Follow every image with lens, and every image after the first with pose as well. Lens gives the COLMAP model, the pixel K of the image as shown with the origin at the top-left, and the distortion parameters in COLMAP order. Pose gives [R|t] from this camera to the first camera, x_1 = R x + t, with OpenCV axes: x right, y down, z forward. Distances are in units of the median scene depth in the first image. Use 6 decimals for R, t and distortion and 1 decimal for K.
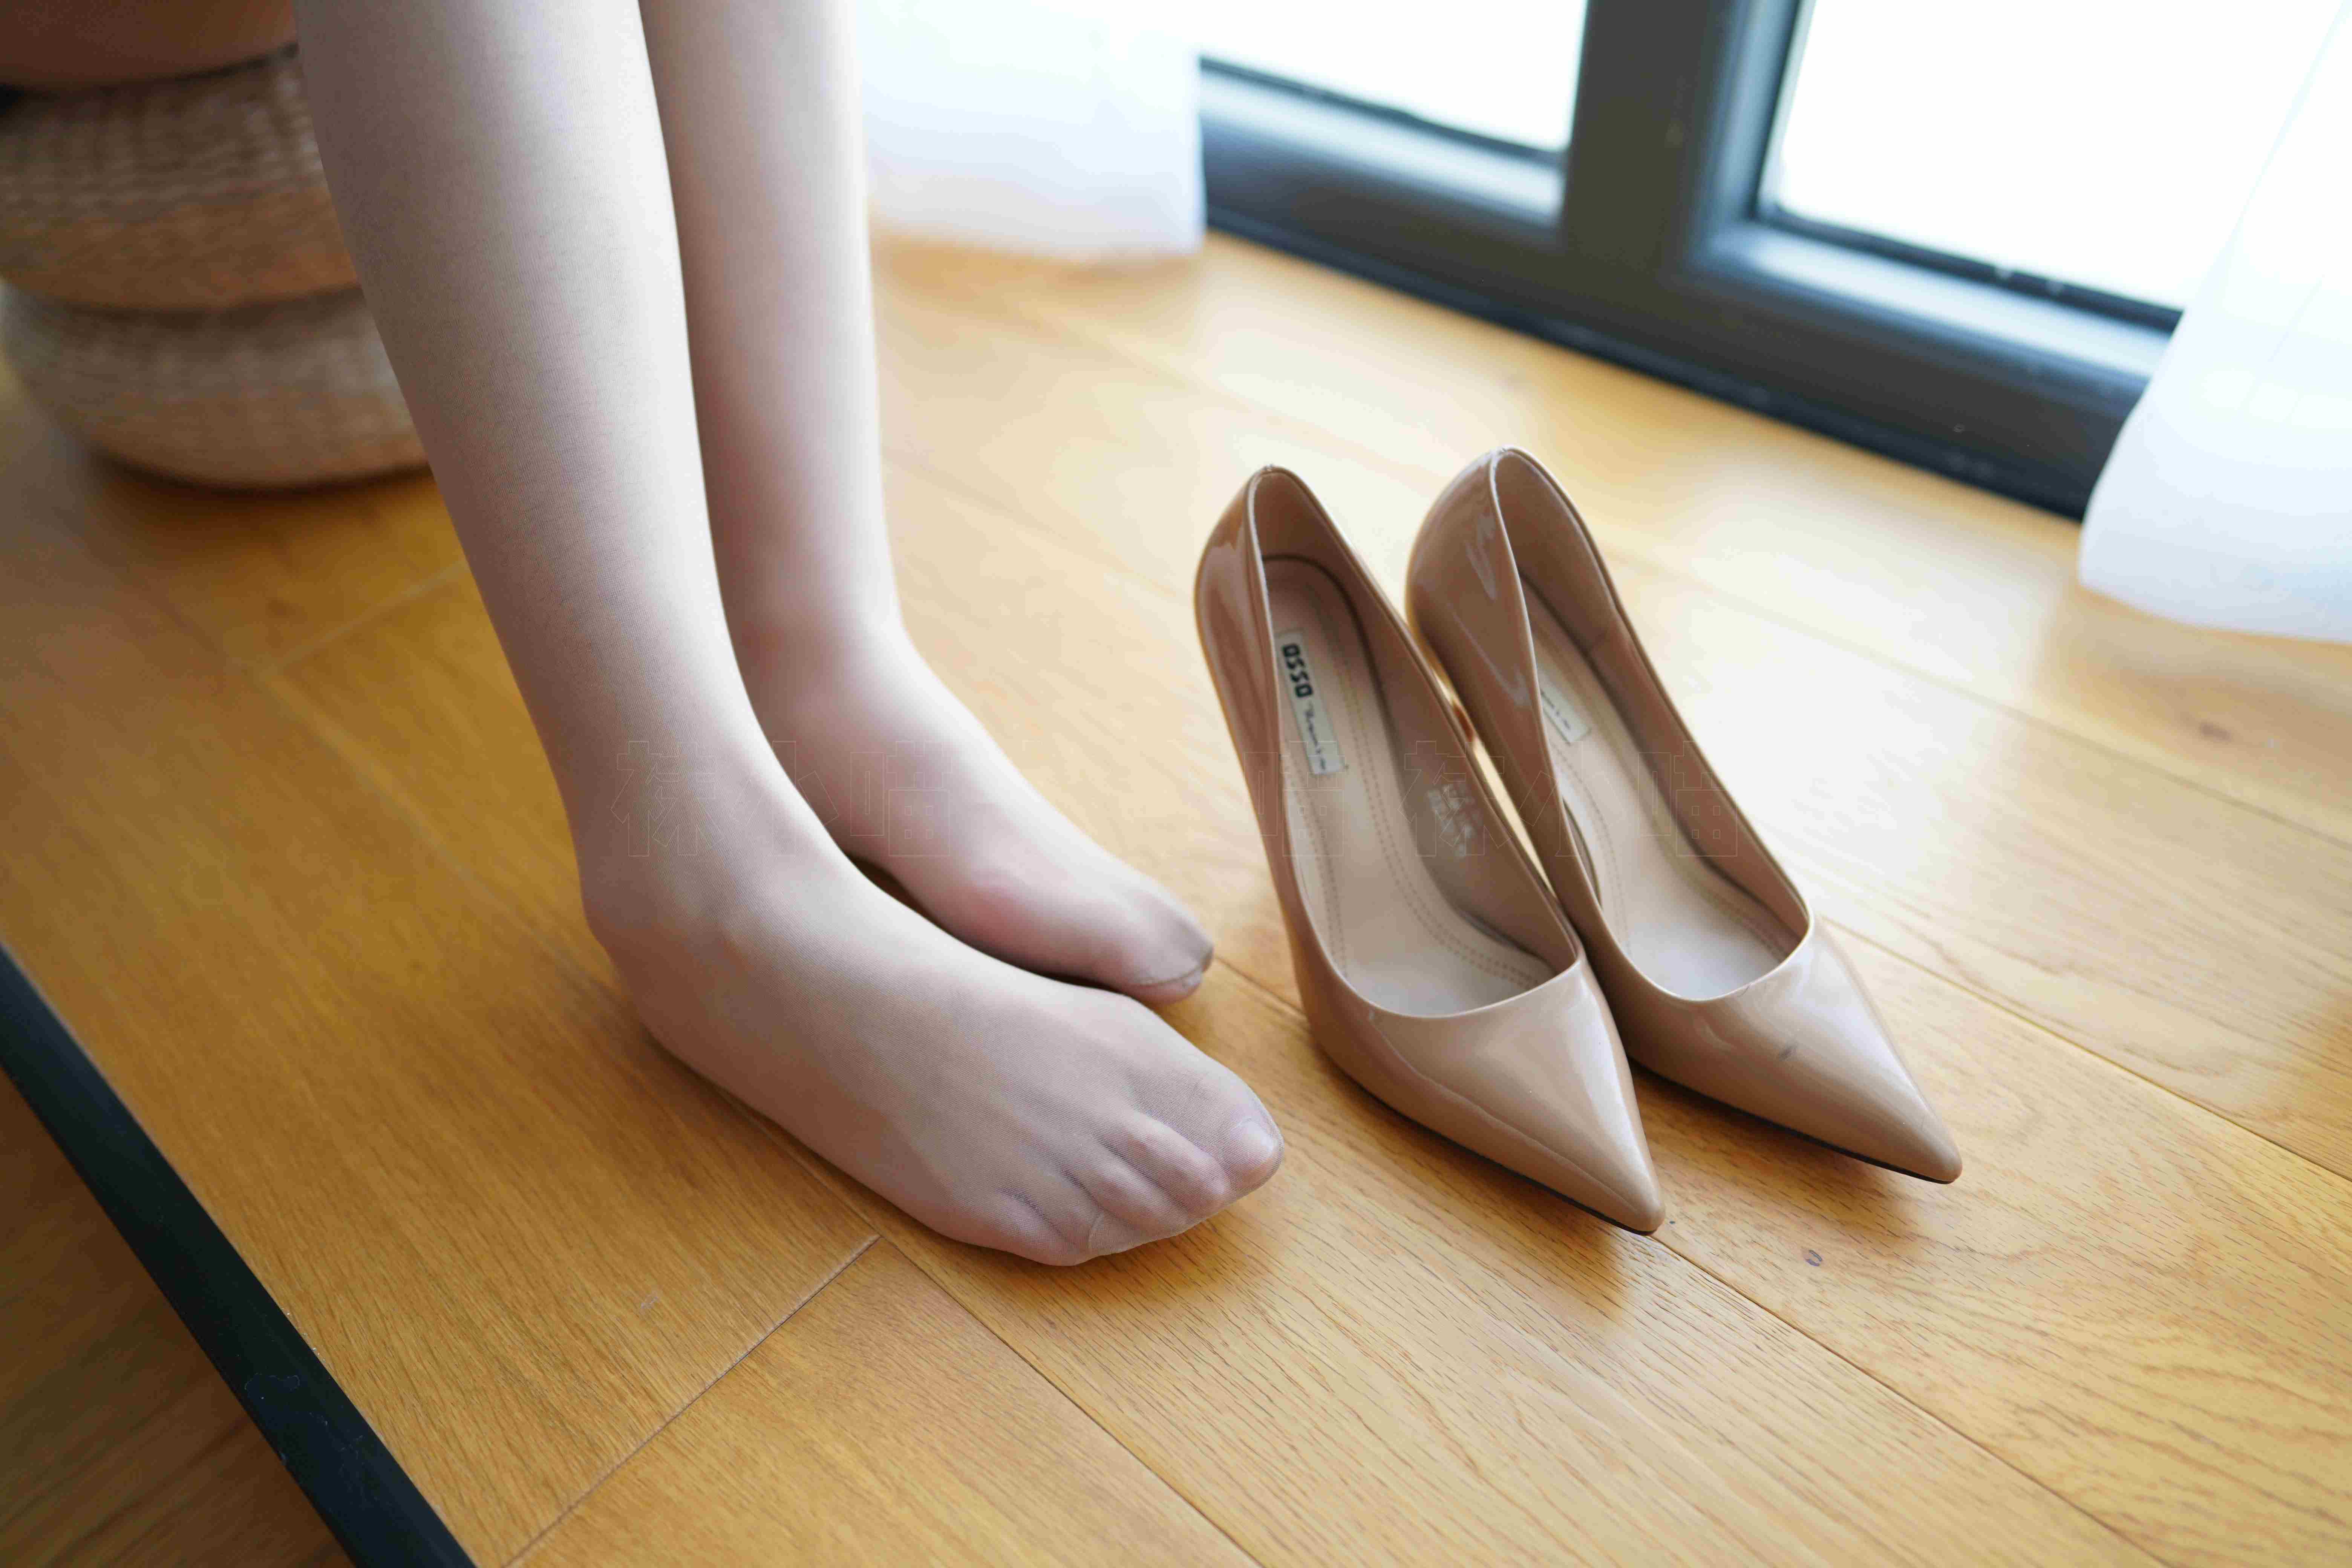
lens RADIAL K [[1610.9, 0, 1163.0], [0, 1610.9, 794.4], [0, 0, 1]] dist [-0.035037, 0.056240]
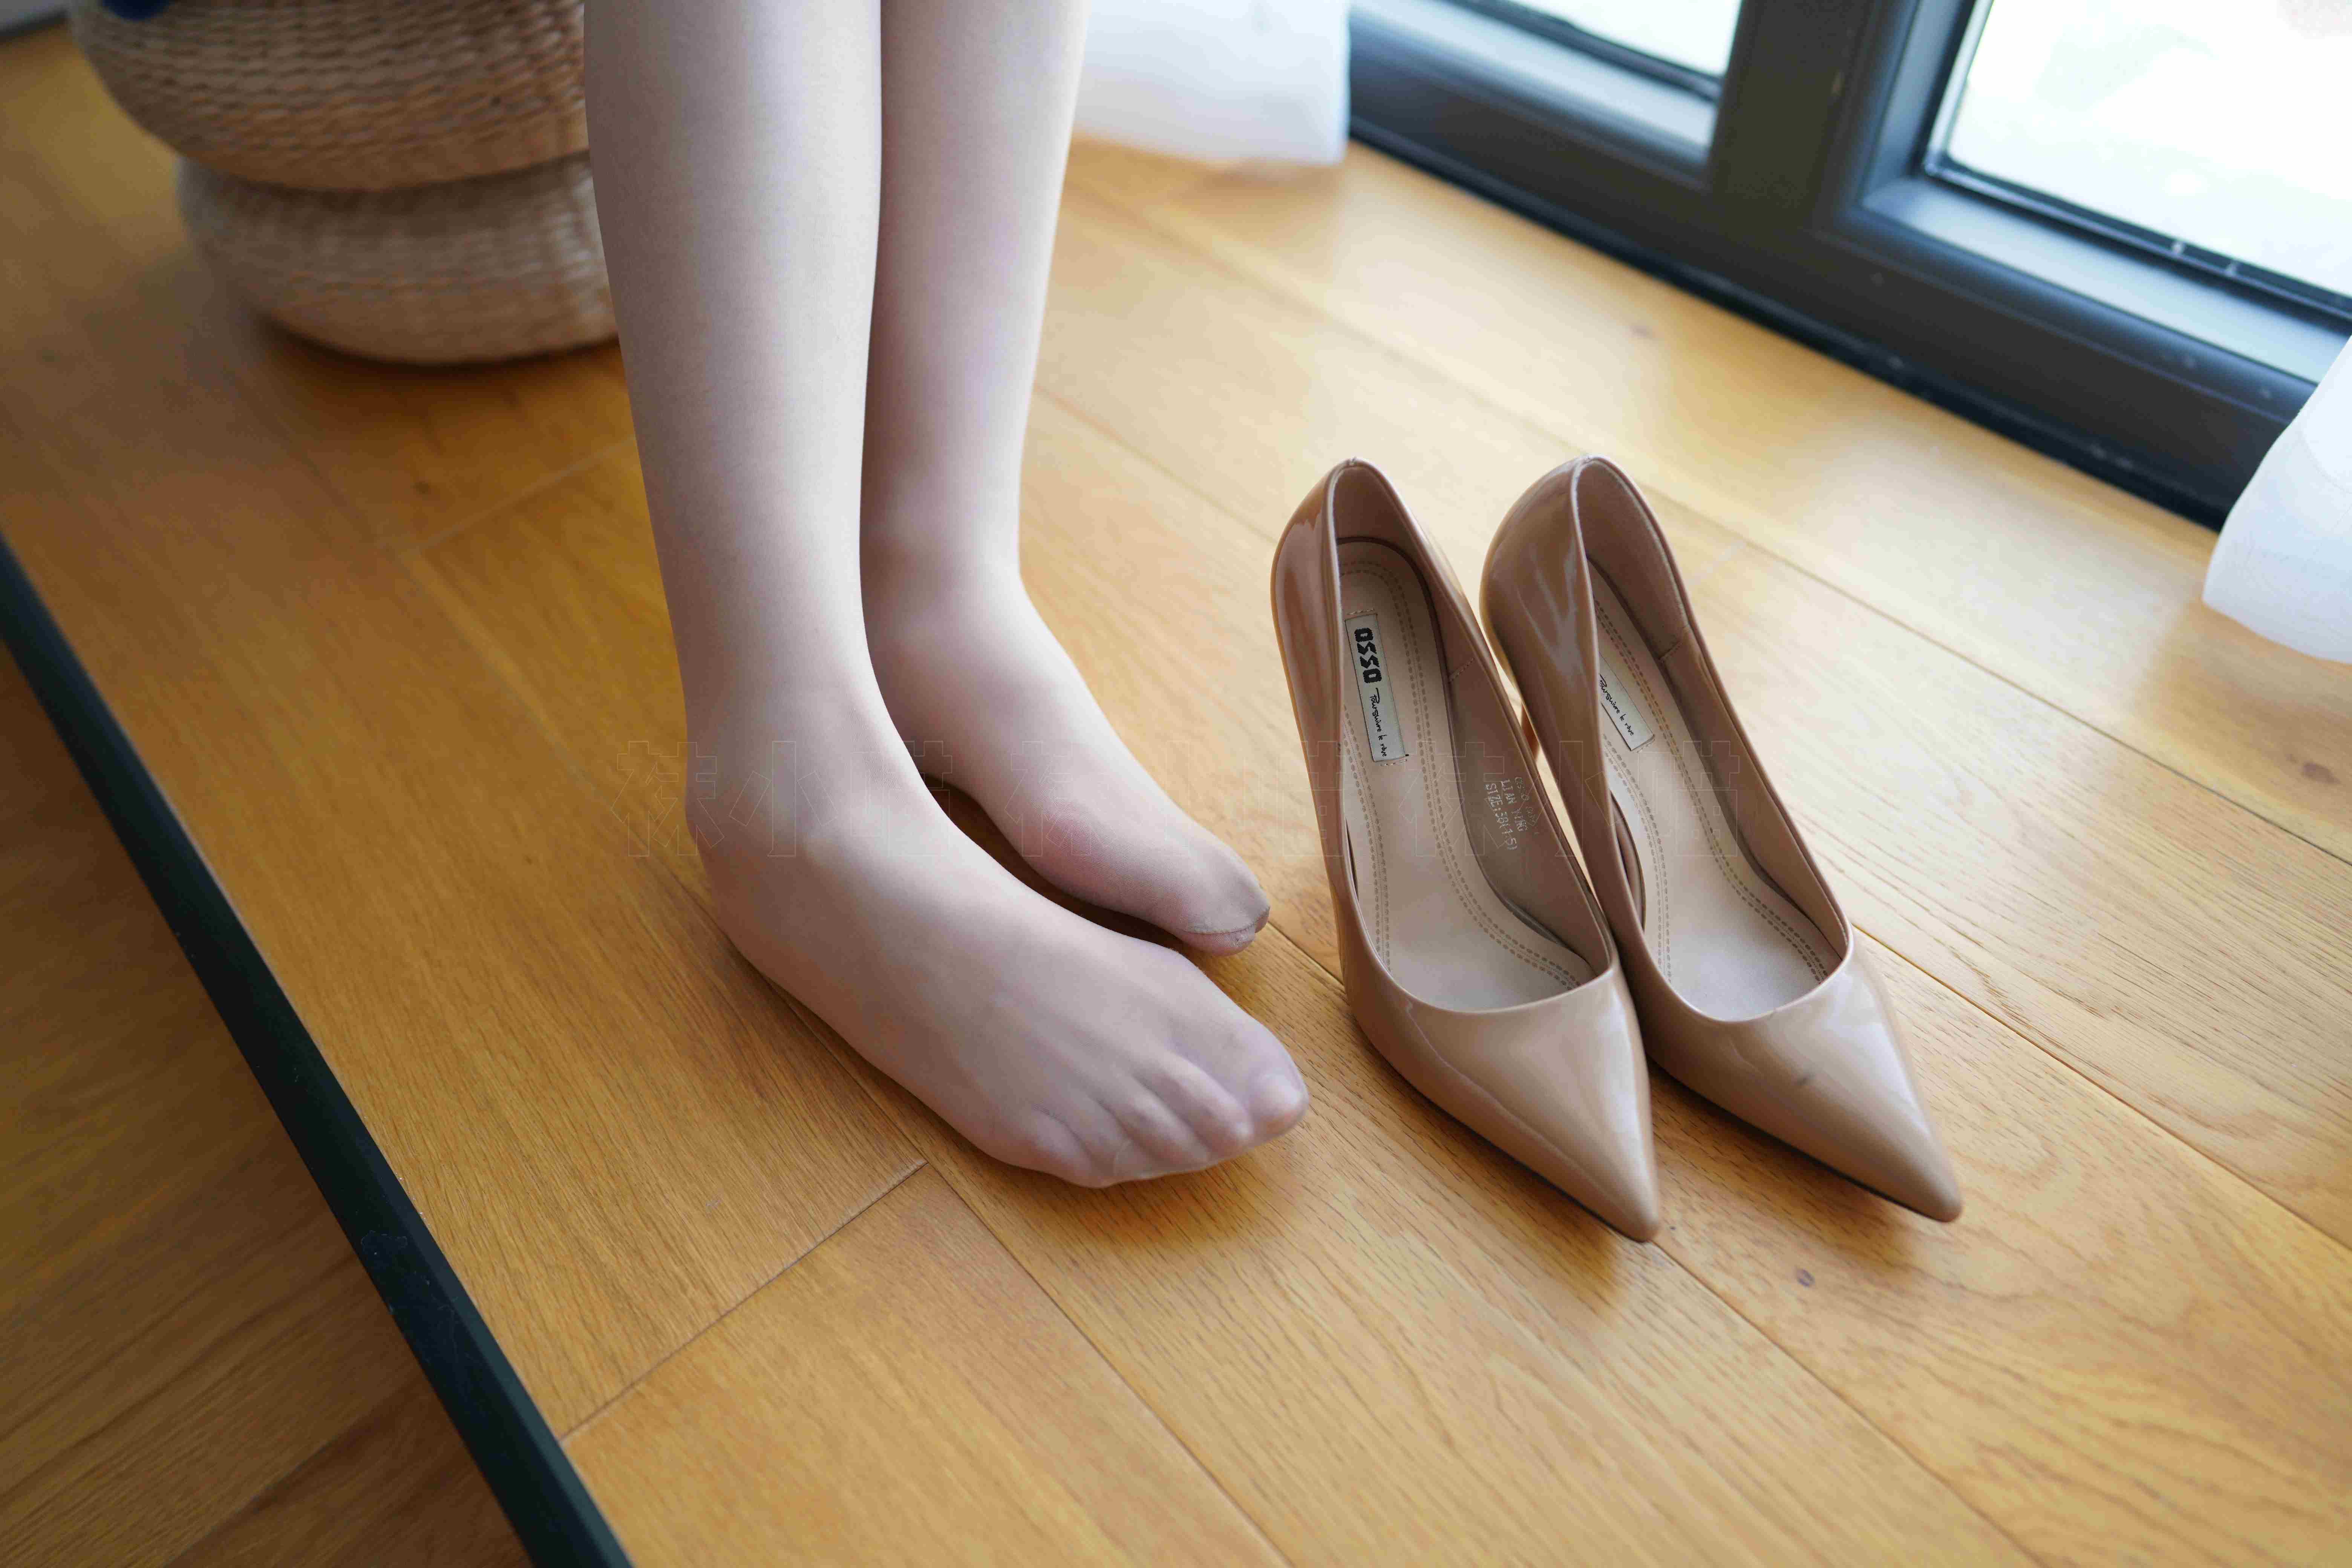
lens RADIAL K [[1610.9, 0, 1161.8], [0, 1610.9, 792.2], [0, 0, 1]] dist [-0.035037, 0.056240]
pose [[0.993510, 0.082648, -0.078149, 0.046550], [-0.074479, 0.991970, 0.102219, -0.097672], [0.085970, -0.095735, 0.991687, -0.035294]]
